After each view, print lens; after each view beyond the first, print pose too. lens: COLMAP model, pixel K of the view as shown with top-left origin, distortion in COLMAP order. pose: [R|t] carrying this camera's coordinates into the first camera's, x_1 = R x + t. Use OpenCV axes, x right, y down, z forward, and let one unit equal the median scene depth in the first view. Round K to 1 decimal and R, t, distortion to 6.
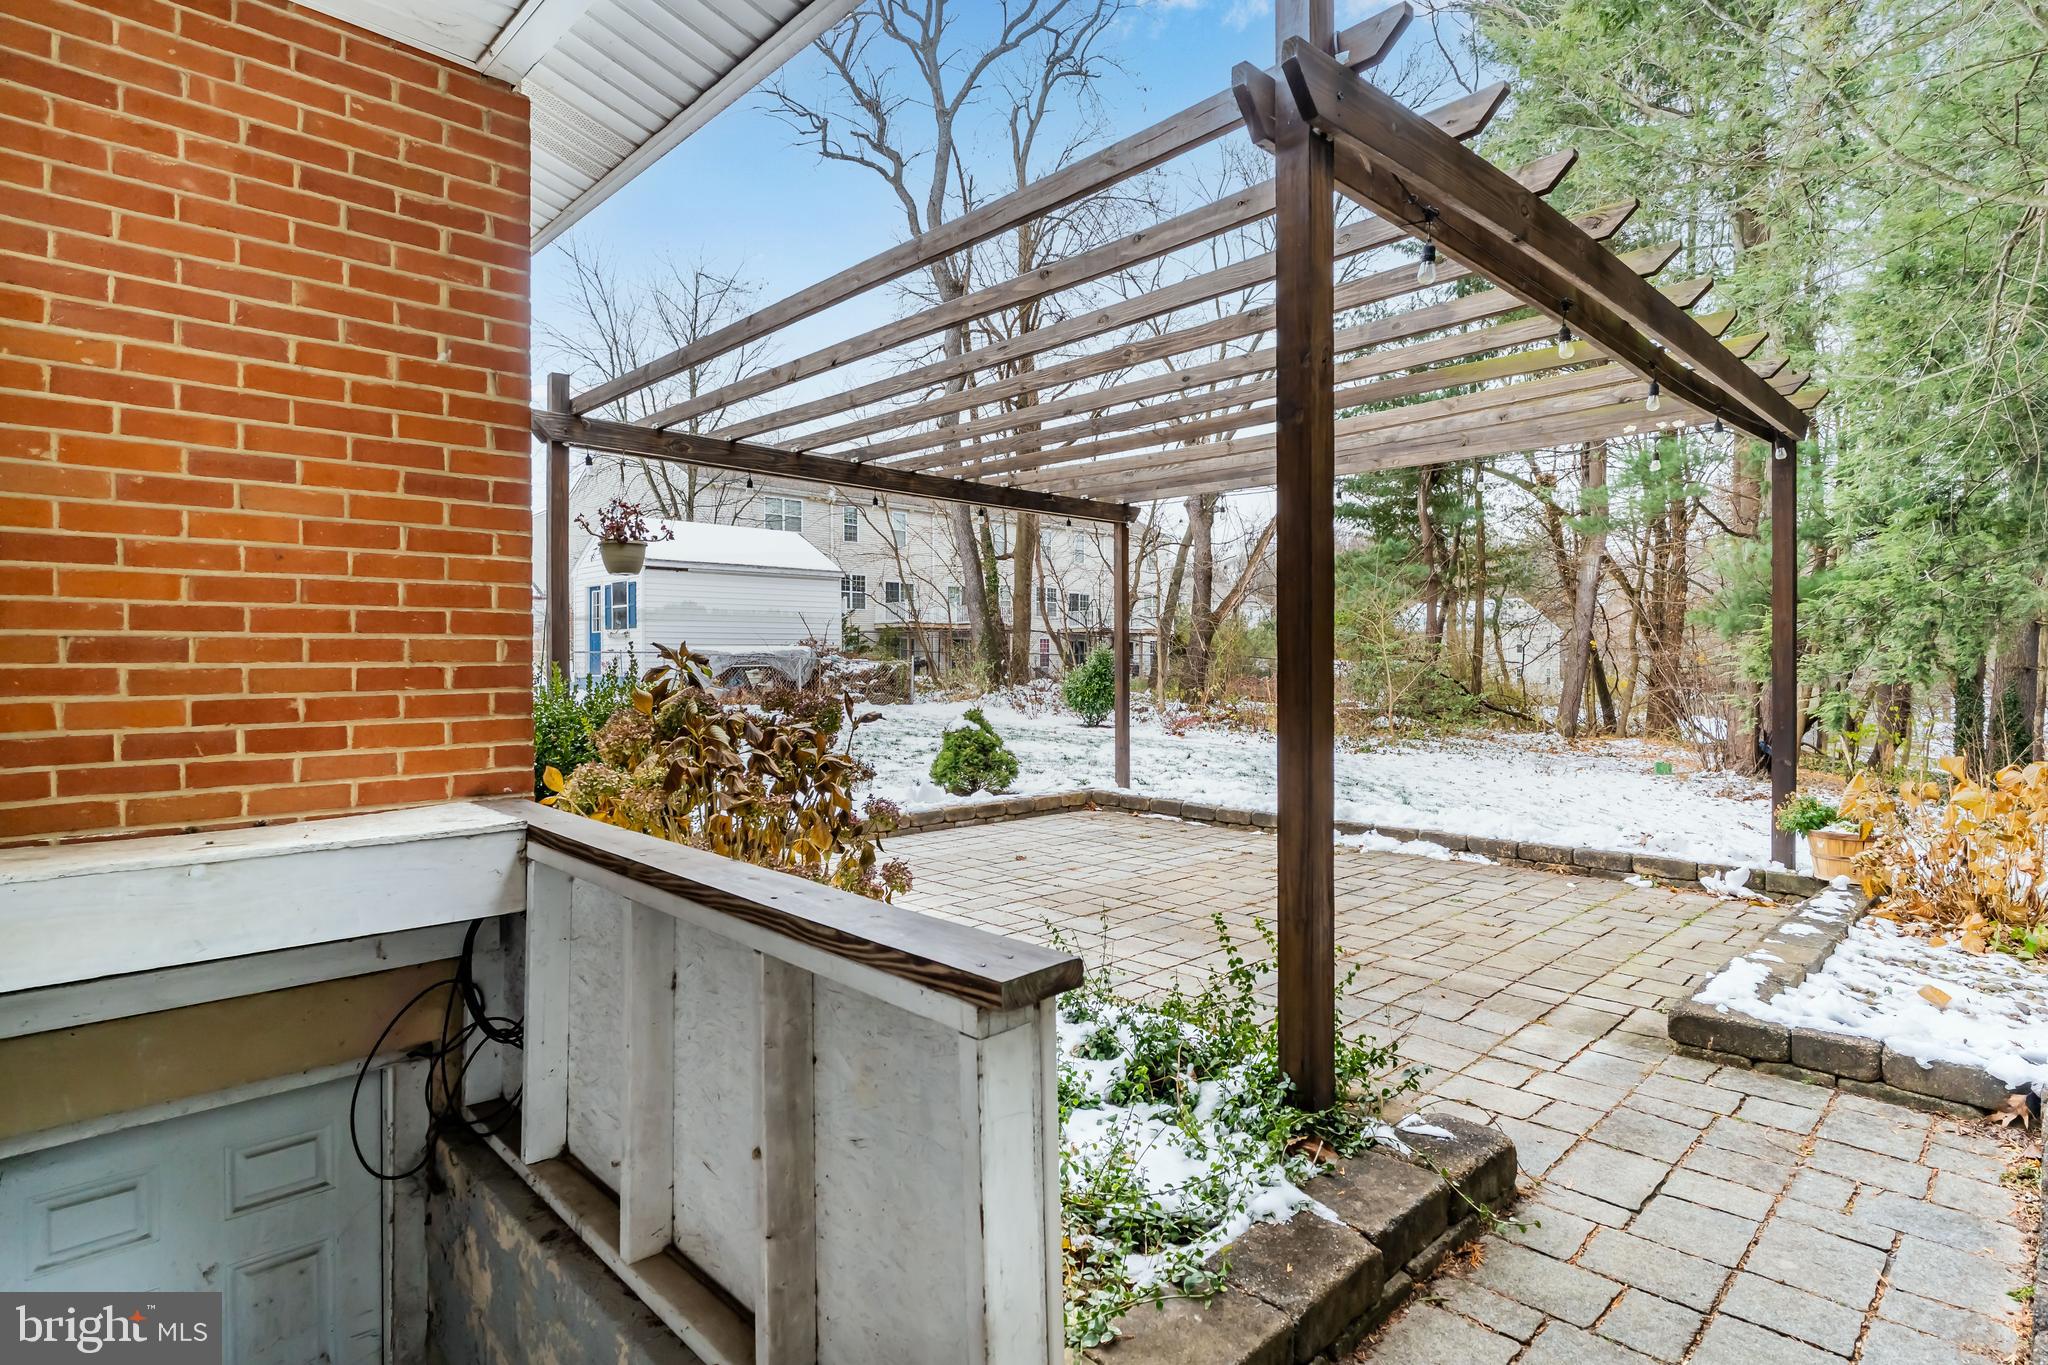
lens RADIAL K [[1069.0, 0, 1022.8], [0, 1069.0, 681.3], [0, 0, 1]] dist [-0.011293, 0.005970]
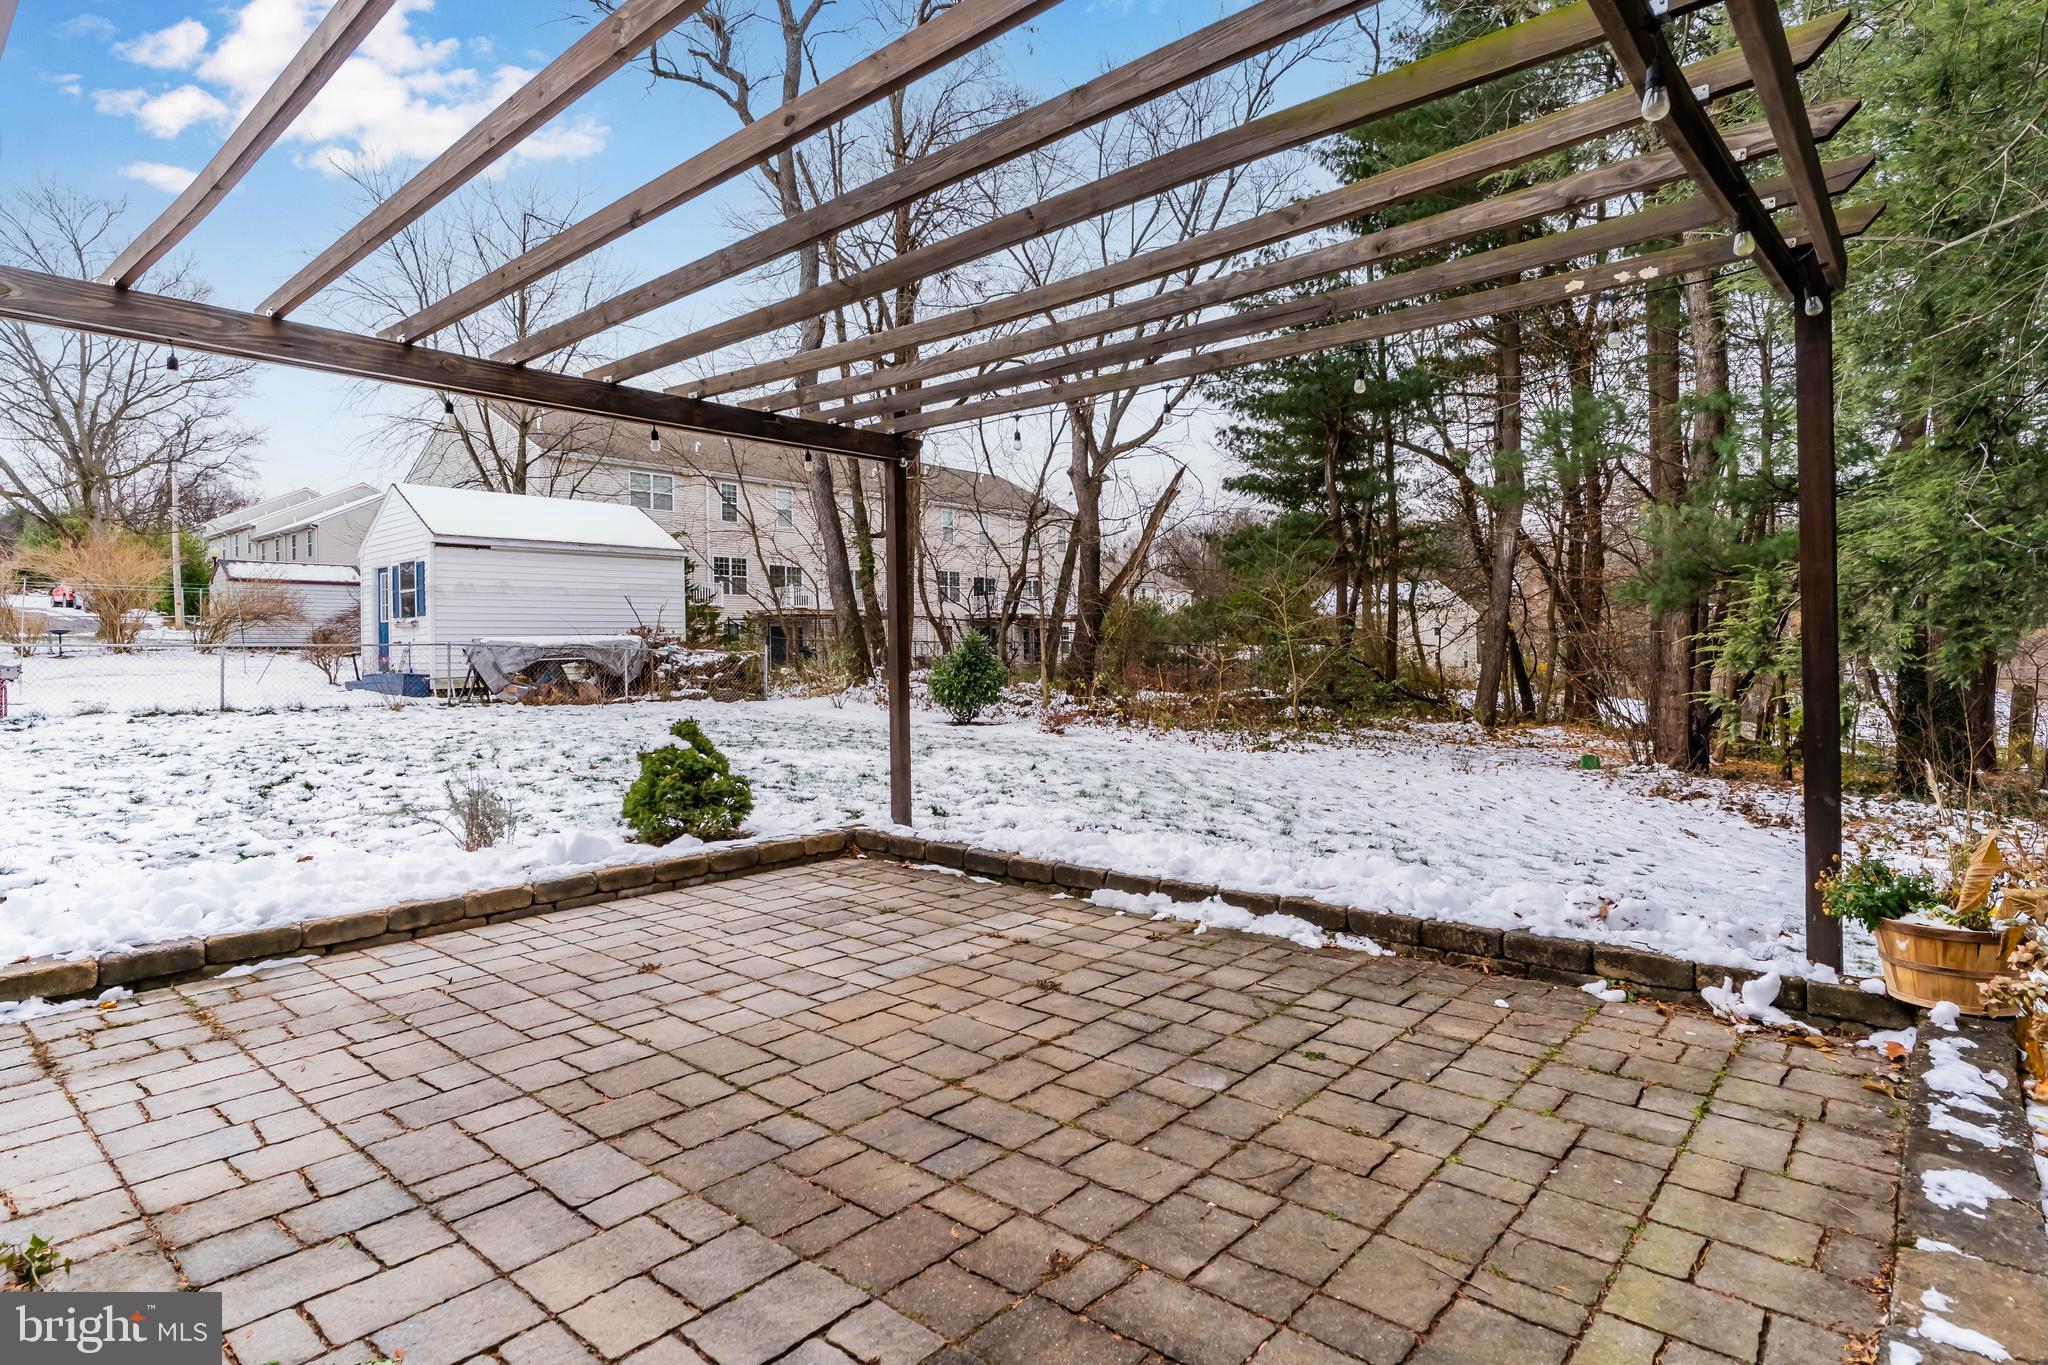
lens RADIAL K [[1069.0, 0, 1051.1], [0, 1069.0, 649.9], [0, 0, 1]] dist [-0.011293, 0.005970]
pose [[0.996146, -0.010907, 0.087033, 0.059210], [0.012464, 0.999771, -0.017369, -0.002097], [-0.086823, 0.018387, 0.996054, 0.117913]]
